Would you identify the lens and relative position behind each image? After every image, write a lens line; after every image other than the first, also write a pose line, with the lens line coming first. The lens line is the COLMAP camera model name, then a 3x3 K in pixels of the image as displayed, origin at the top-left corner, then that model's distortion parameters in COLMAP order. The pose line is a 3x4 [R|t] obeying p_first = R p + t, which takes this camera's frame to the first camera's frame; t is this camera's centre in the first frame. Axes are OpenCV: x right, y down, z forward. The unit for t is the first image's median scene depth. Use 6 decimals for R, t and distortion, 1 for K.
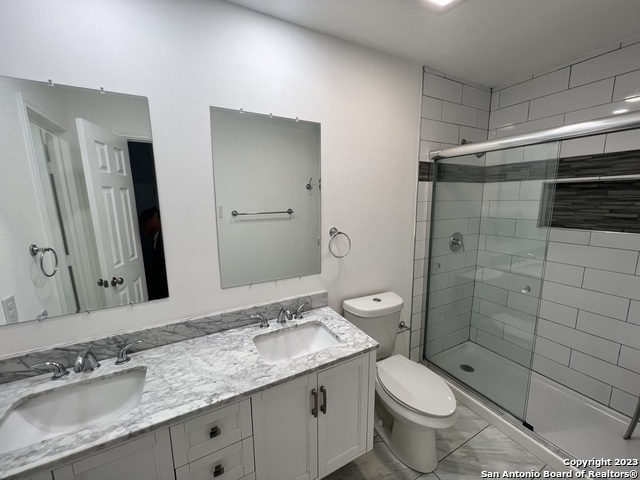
lens RADIAL K [[254.7, 0, 320.0], [0, 254.7, 240.0], [0, 0, 1]] dist [-0.008927, 0.000194]
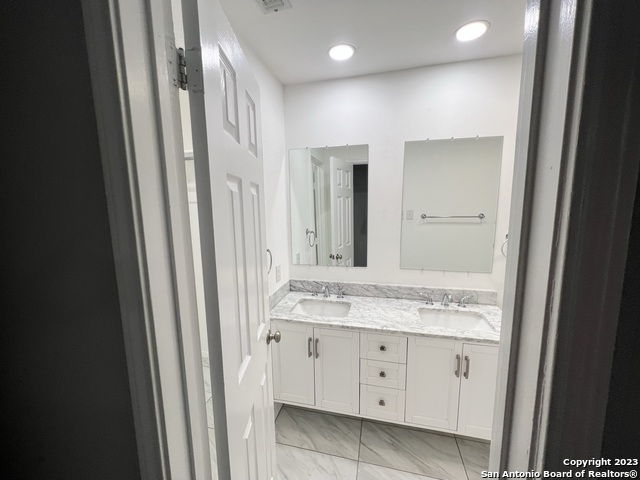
lens RADIAL K [[256.7, 0, 320.0], [0, 256.7, 240.0], [0, 0, 1]] dist [0.000678, 0.000015]
pose [[0.739211, 0.090837, -0.667320, 0.216370], [-0.101830, 0.994546, 0.022579, 0.049516], [0.665731, 0.051263, 0.744429, -0.356124]]
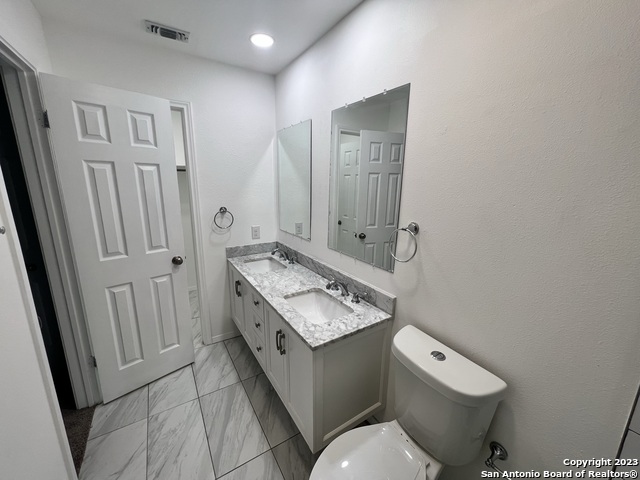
lens RADIAL K [[256.7, 0, 320.0], [0, 256.7, 240.0], [0, 0, 1]] dist [0.000678, 0.000015]
pose [[0.082761, 0.235032, -0.968458, 0.931142], [-0.183226, 0.958814, 0.217034, -0.136551], [0.979581, 0.159485, 0.122416, 0.787071]]
